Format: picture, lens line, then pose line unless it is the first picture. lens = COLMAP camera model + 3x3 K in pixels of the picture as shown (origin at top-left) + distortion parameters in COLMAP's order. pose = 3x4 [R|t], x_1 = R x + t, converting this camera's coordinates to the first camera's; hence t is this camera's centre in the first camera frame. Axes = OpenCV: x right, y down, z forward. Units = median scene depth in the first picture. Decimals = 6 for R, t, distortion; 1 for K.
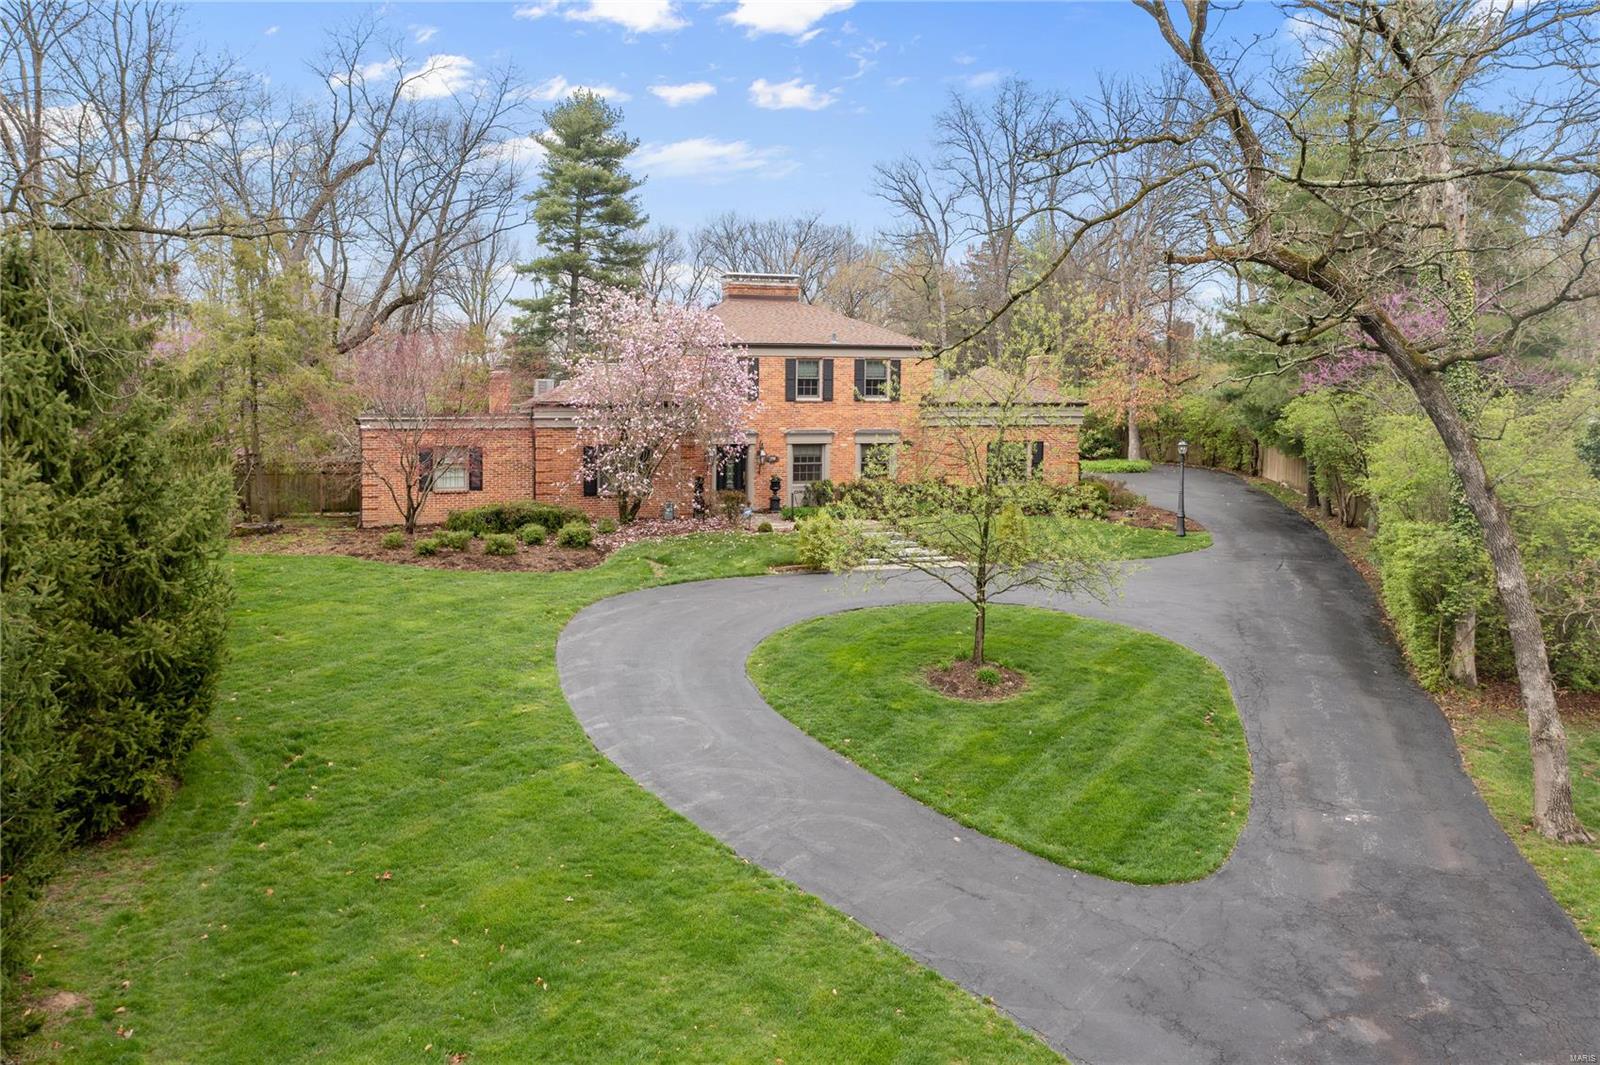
lens RADIAL K [[1278.4, 0, 800.0], [0, 1278.4, 532.5], [0, 0, 1]] dist [-0.021506, -0.003318]
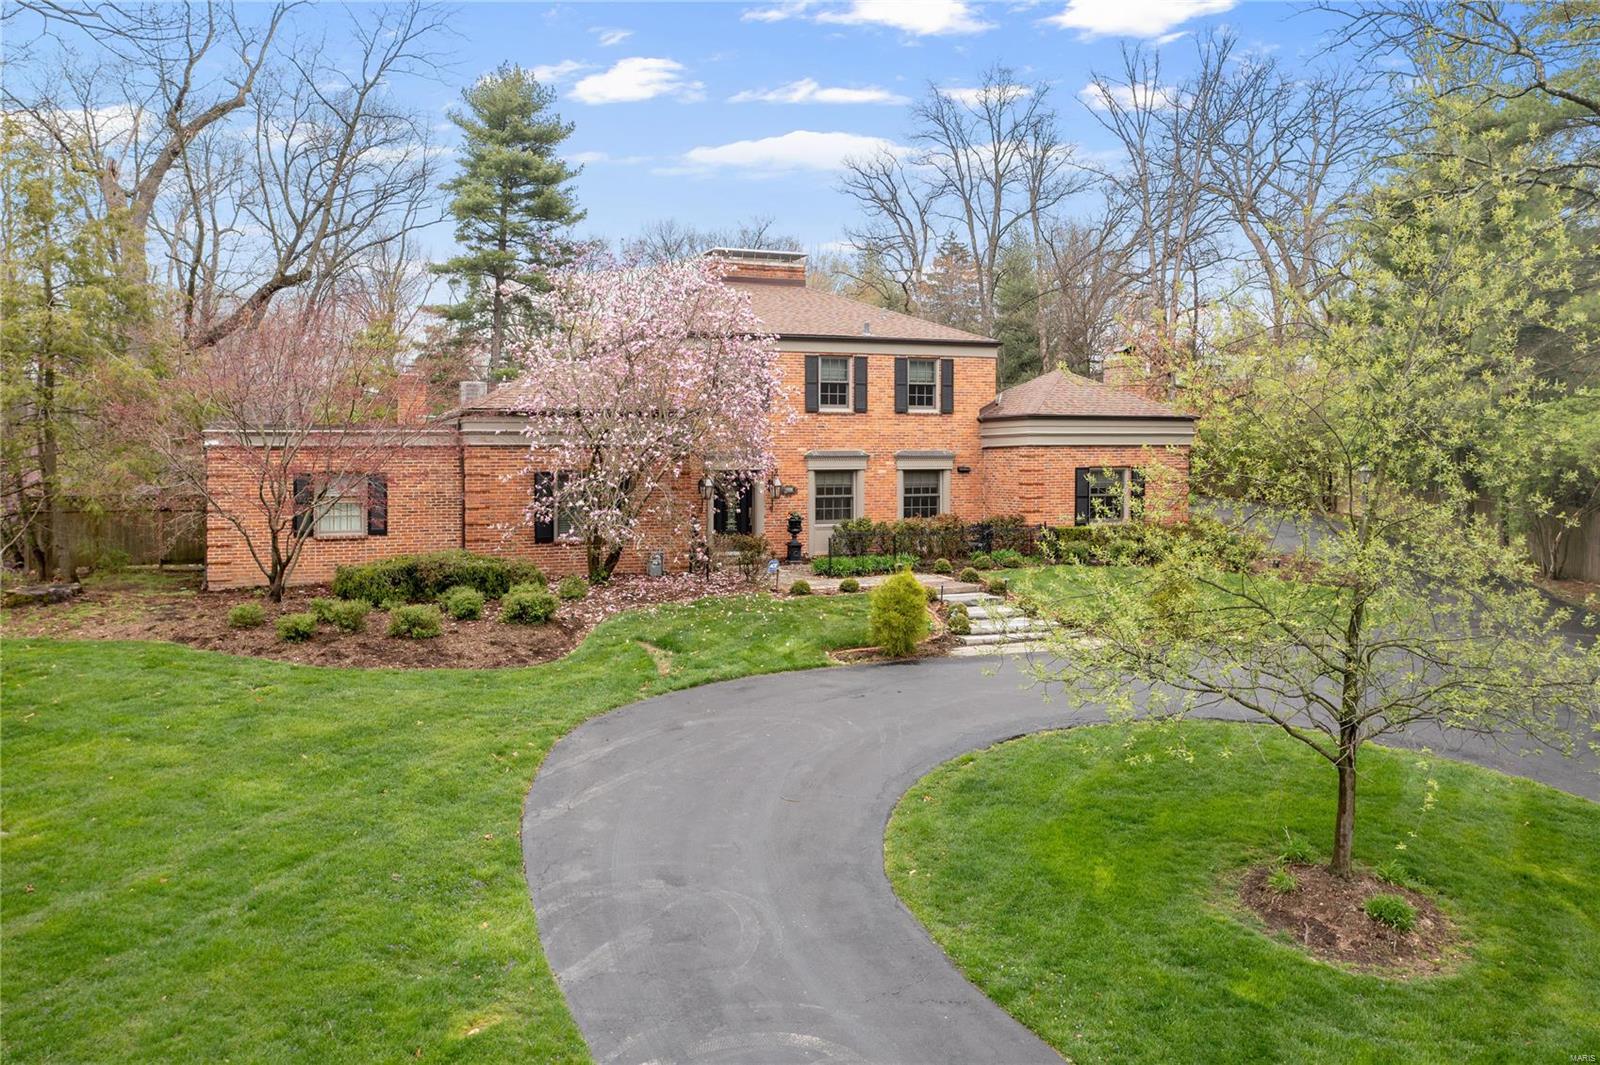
lens RADIAL K [[1256.5, 0, 800.0], [0, 1256.5, 532.5], [0, 0, 1]] dist [-0.010863, -0.004546]
pose [[0.997426, -0.003069, 0.071639, -0.066722], [0.004849, 0.999684, -0.024678, -0.015126], [-0.071540, 0.024962, 0.997125, 0.274842]]
